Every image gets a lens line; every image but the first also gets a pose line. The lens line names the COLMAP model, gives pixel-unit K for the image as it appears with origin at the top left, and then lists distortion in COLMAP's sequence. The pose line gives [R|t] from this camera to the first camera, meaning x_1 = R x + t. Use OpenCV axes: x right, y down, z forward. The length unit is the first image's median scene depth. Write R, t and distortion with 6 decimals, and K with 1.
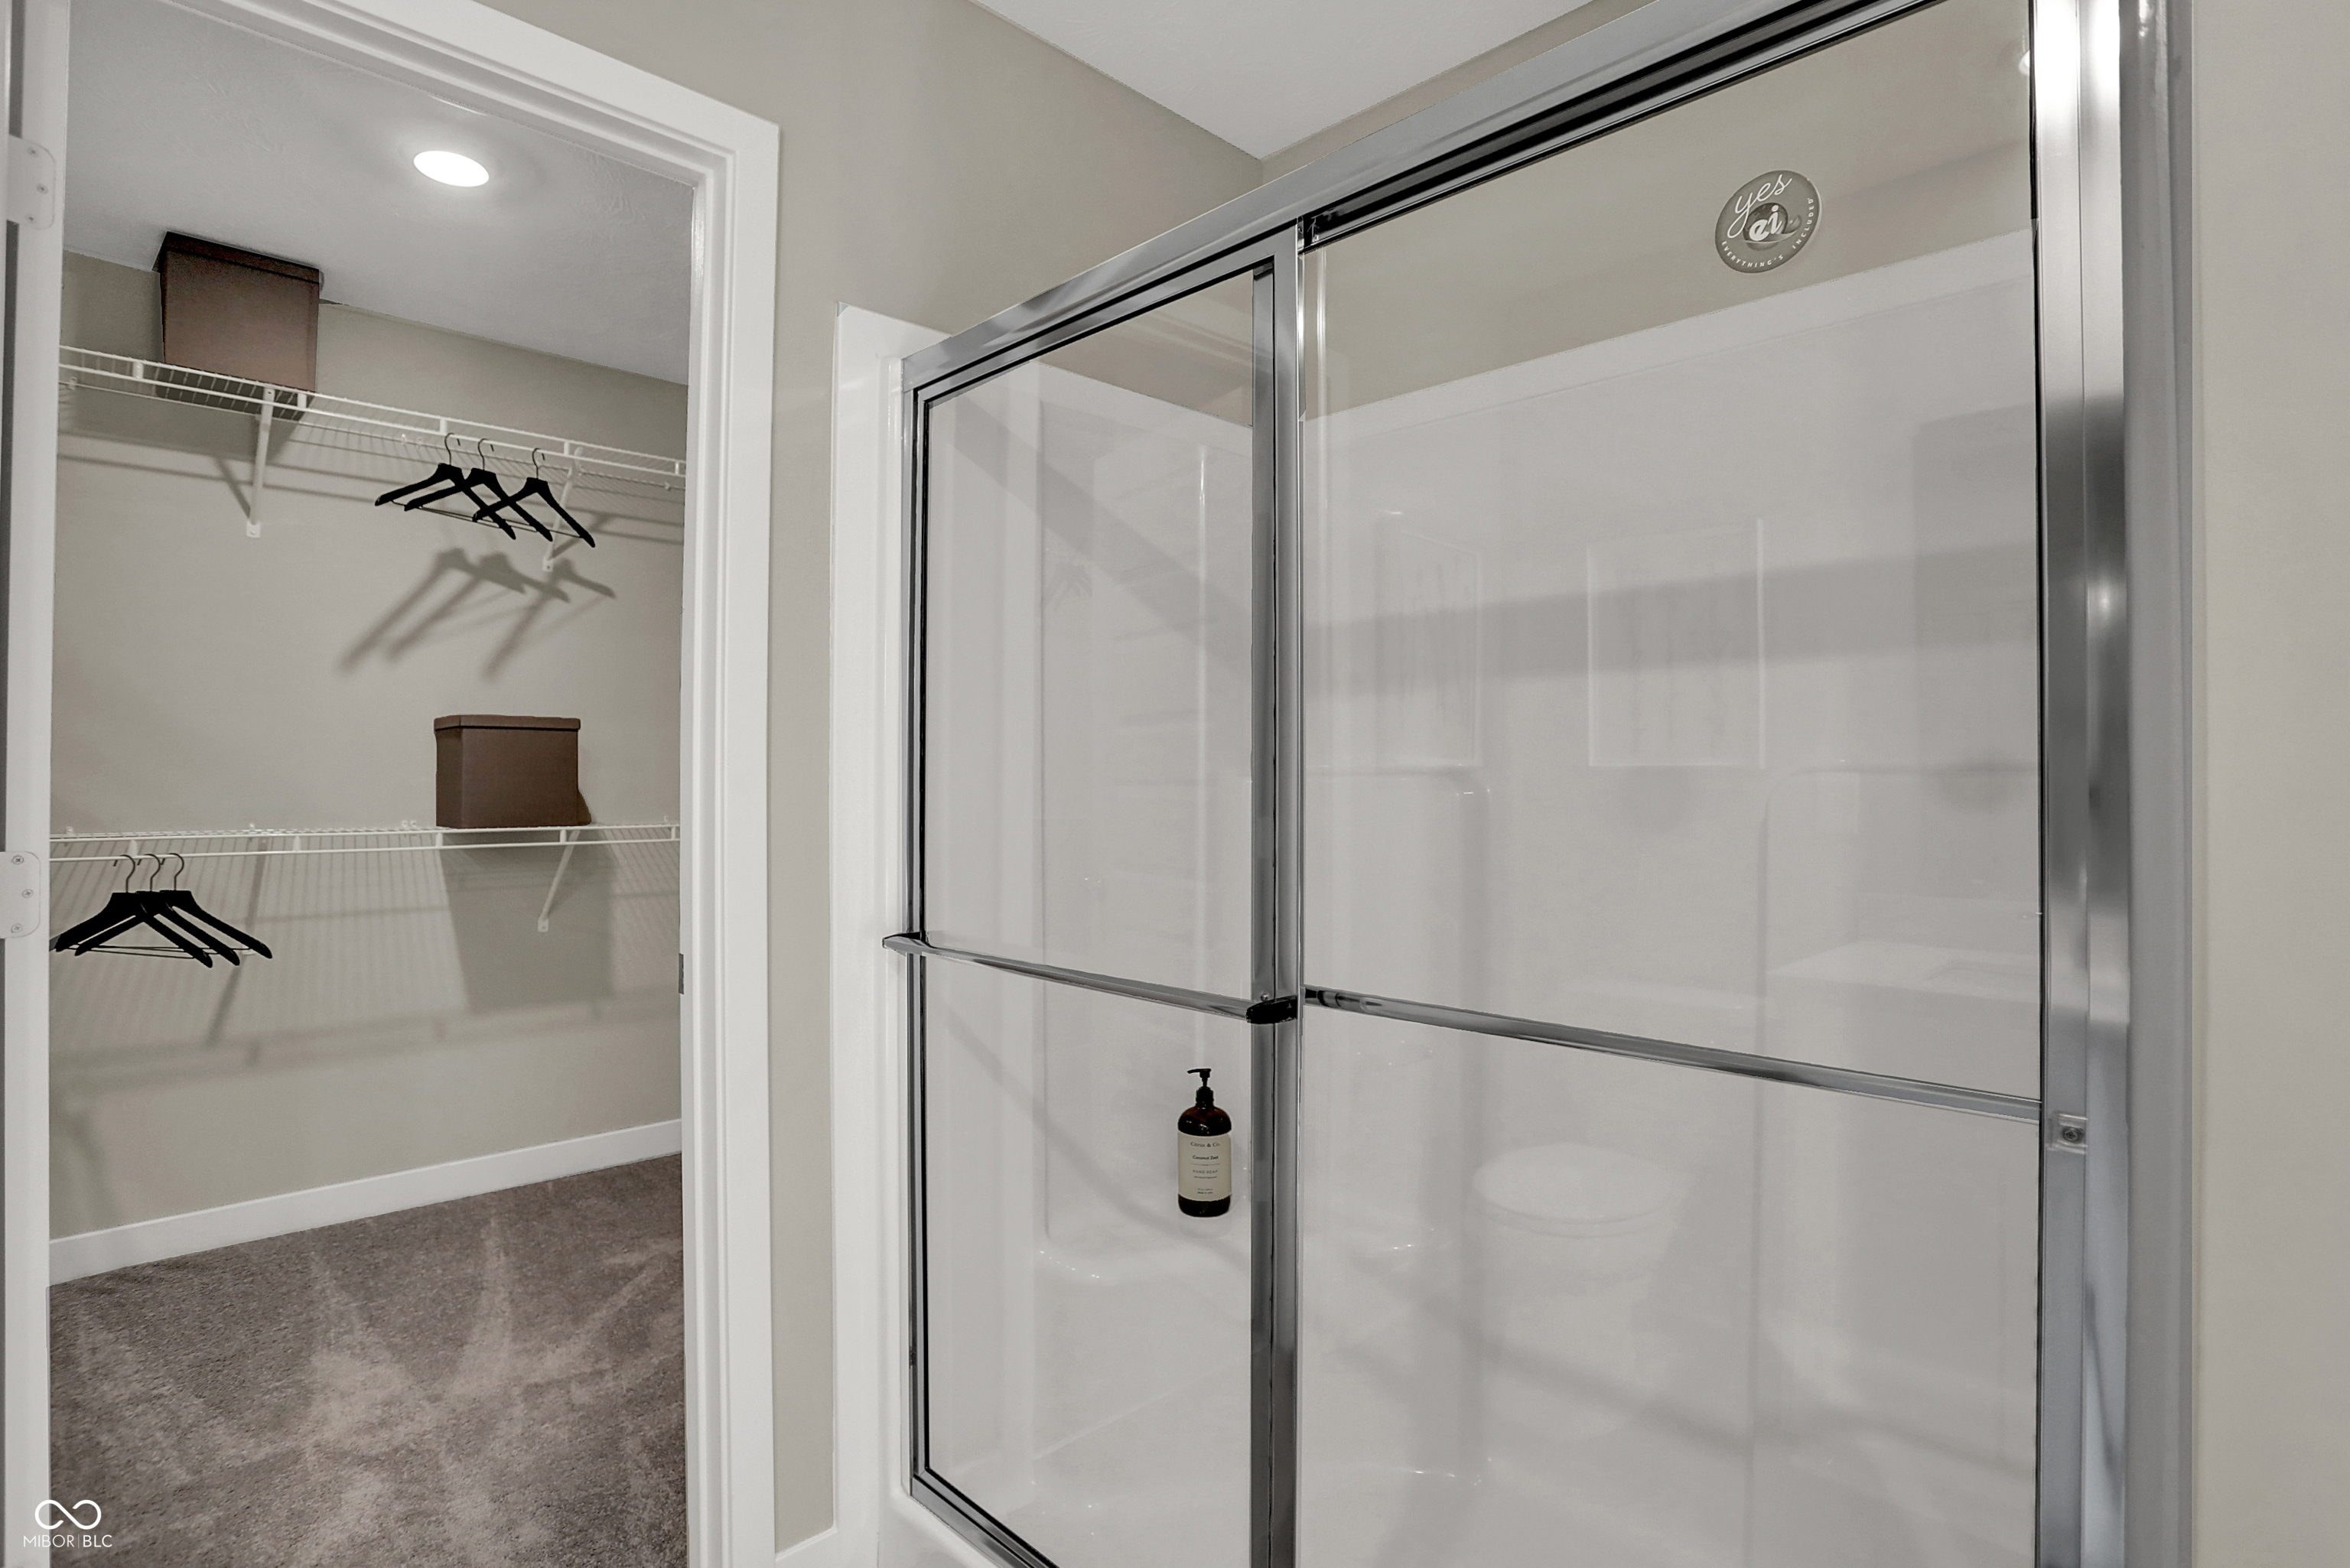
lens RADIAL K [[1171.3, 0, 1175.0], [0, 1171.3, 784.0], [0, 0, 1]] dist [-0.048956, 0.019078]
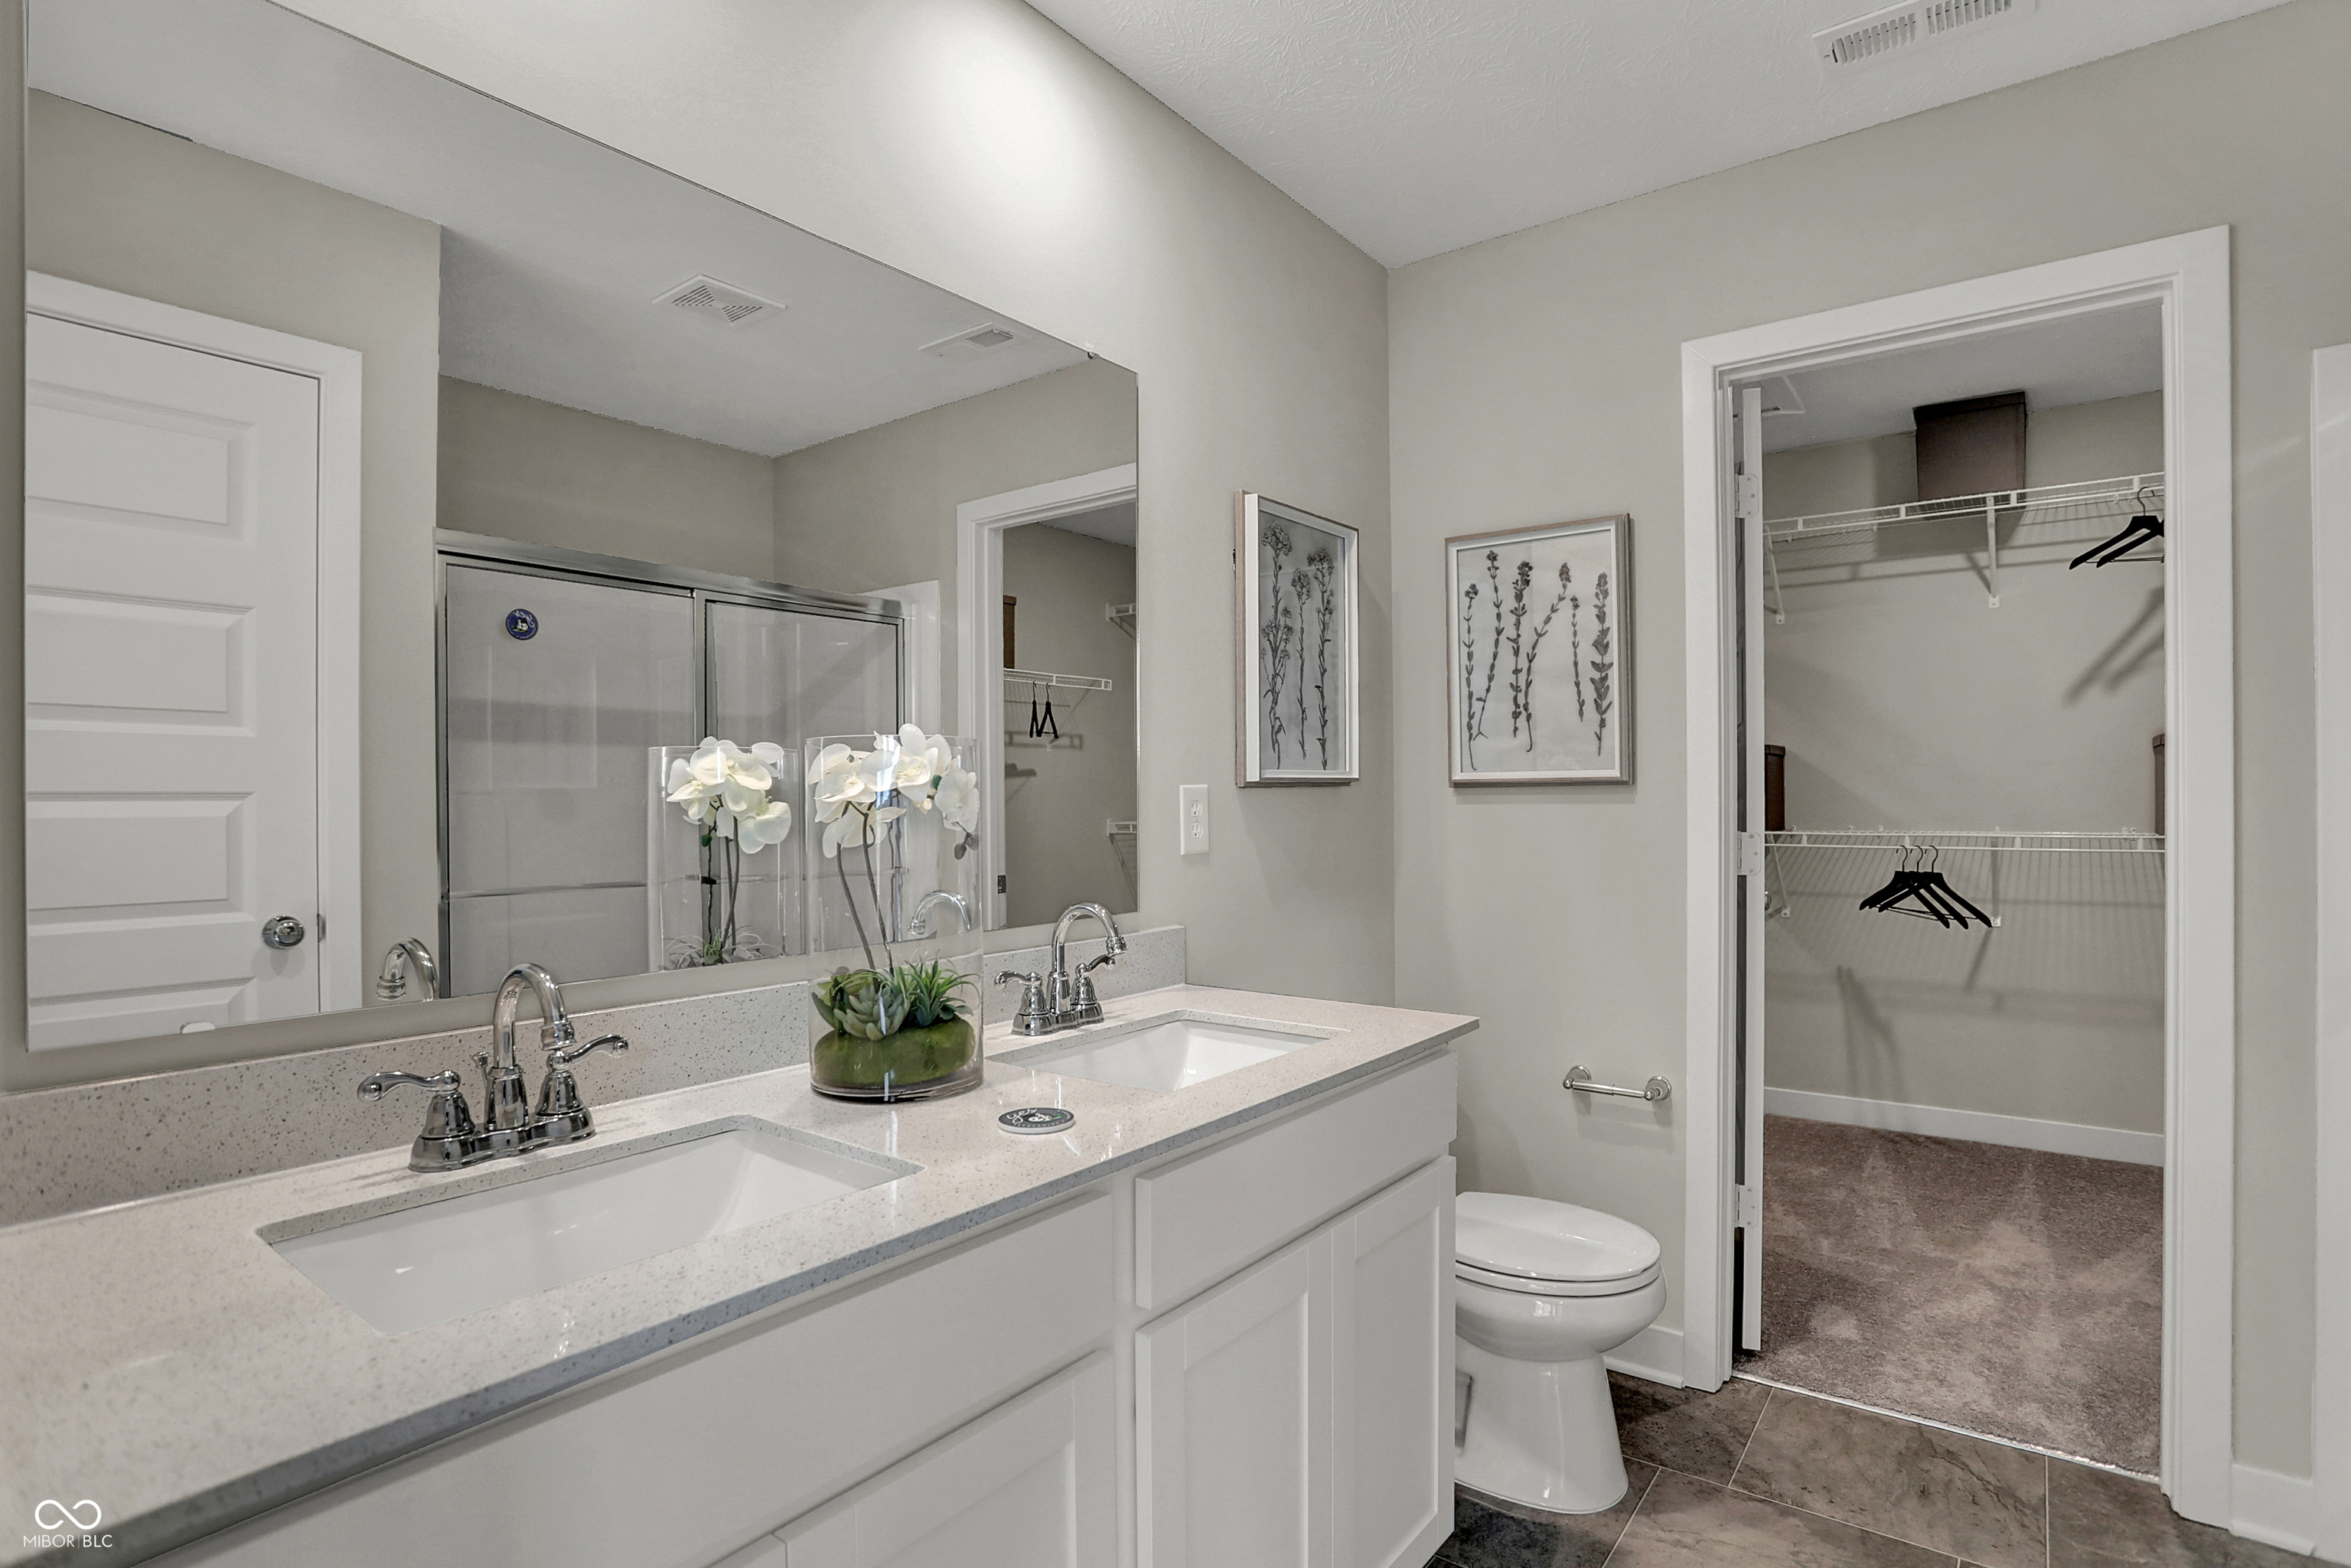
lens RADIAL K [[1171.8, 0, 1175.5], [0, 1171.8, 784.0], [0, 0, 1]] dist [-0.048956, 0.019078]
pose [[0.150926, -0.015488, -0.988424, 0.395386], [0.007662, 0.999866, -0.014497, -0.002532], [0.988515, -0.005385, 0.151024, -0.142436]]
